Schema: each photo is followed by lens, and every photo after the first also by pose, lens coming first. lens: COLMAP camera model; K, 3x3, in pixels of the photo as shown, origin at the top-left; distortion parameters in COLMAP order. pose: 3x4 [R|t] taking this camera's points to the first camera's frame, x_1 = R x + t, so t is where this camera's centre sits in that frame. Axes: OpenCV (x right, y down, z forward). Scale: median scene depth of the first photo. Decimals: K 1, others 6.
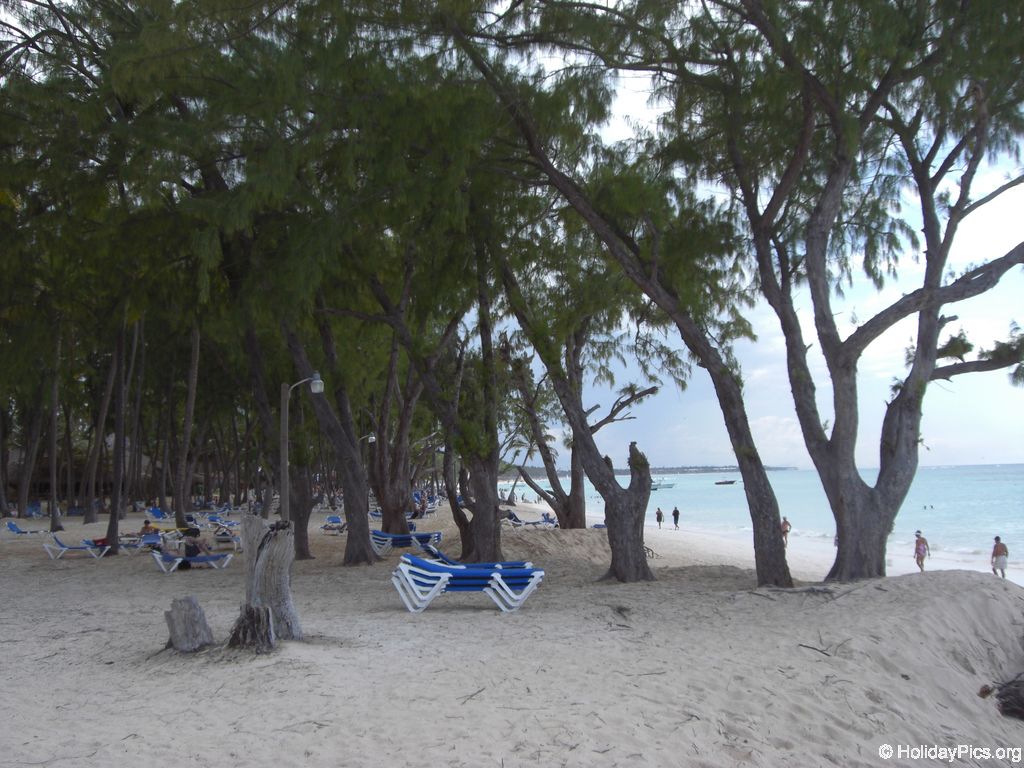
lens RADIAL K [[1123.0, 0, 511.4], [0, 1123.0, 405.2], [0, 0, 1]] dist [-0.000007, 0.198994]
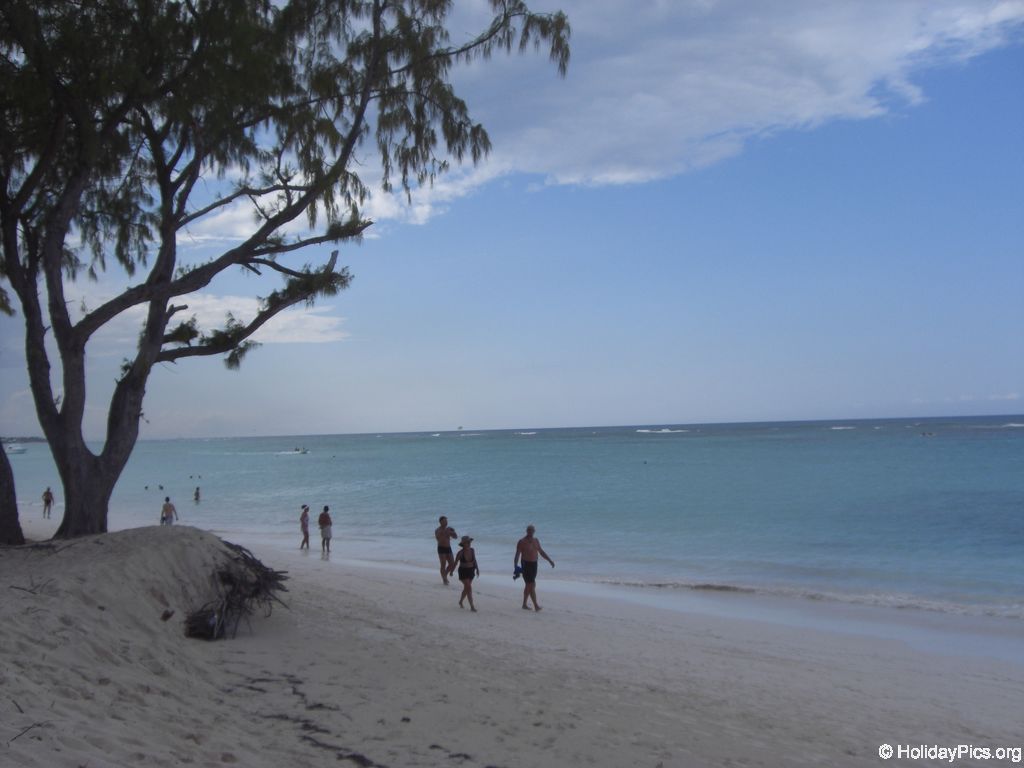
lens RADIAL K [[1124.2, 0, 512.0], [0, 1124.2, 384.0], [0, 0, 1]] dist [-0.208619, 0.193588]
pose [[0.806084, 0.026699, 0.591198, 0.002510], [-0.029570, 0.999551, -0.004822, -0.006573], [-0.591061, -0.013595, 0.806512, -0.143748]]
